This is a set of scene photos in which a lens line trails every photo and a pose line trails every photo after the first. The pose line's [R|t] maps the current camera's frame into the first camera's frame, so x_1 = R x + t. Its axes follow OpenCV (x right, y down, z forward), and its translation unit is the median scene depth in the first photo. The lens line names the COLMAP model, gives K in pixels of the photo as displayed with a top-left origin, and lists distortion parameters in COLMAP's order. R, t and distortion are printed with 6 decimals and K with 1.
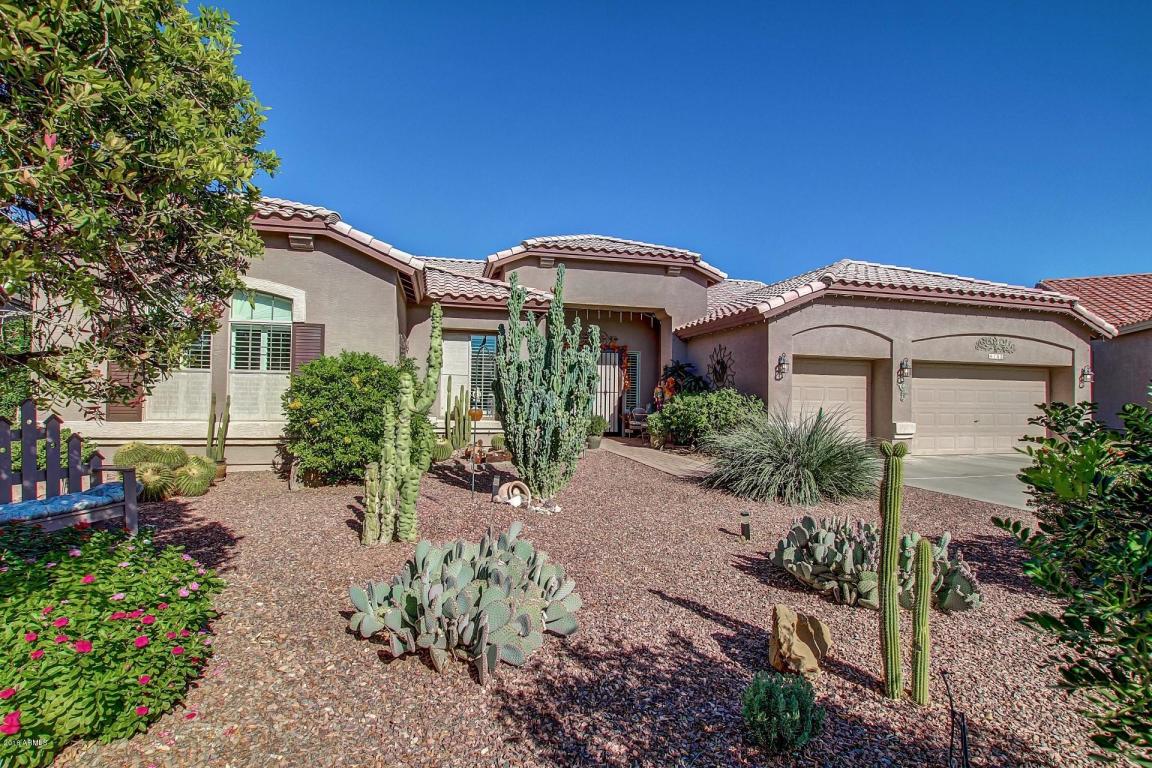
lens RADIAL K [[538.8, 0, 571.2], [0, 538.8, 389.9], [0, 0, 1]] dist [-0.031384, 0.001237]
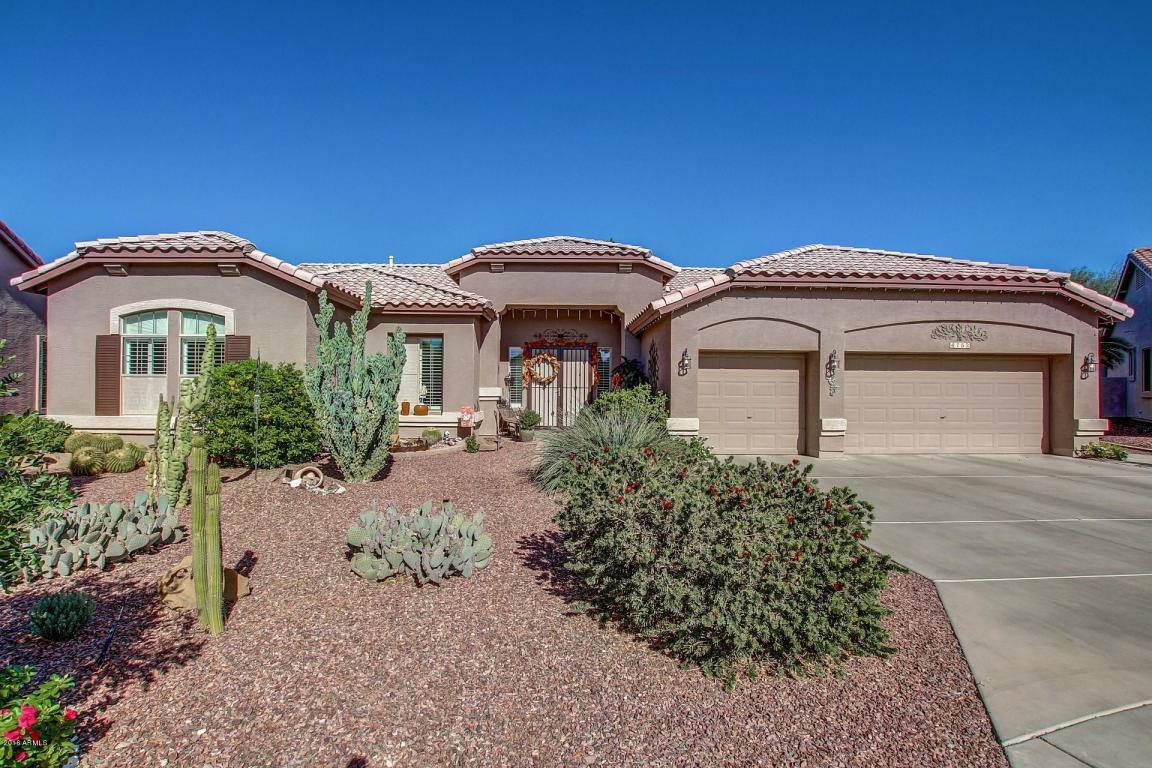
lens RADIAL K [[538.8, 0, 571.2], [0, 538.8, 389.9], [0, 0, 1]] dist [-0.031384, 0.001237]
pose [[0.977023, -0.007364, -0.213007, 0.362338], [0.010073, 0.999882, 0.011636, -0.004780], [0.212896, -0.013514, 0.976981, -0.019213]]
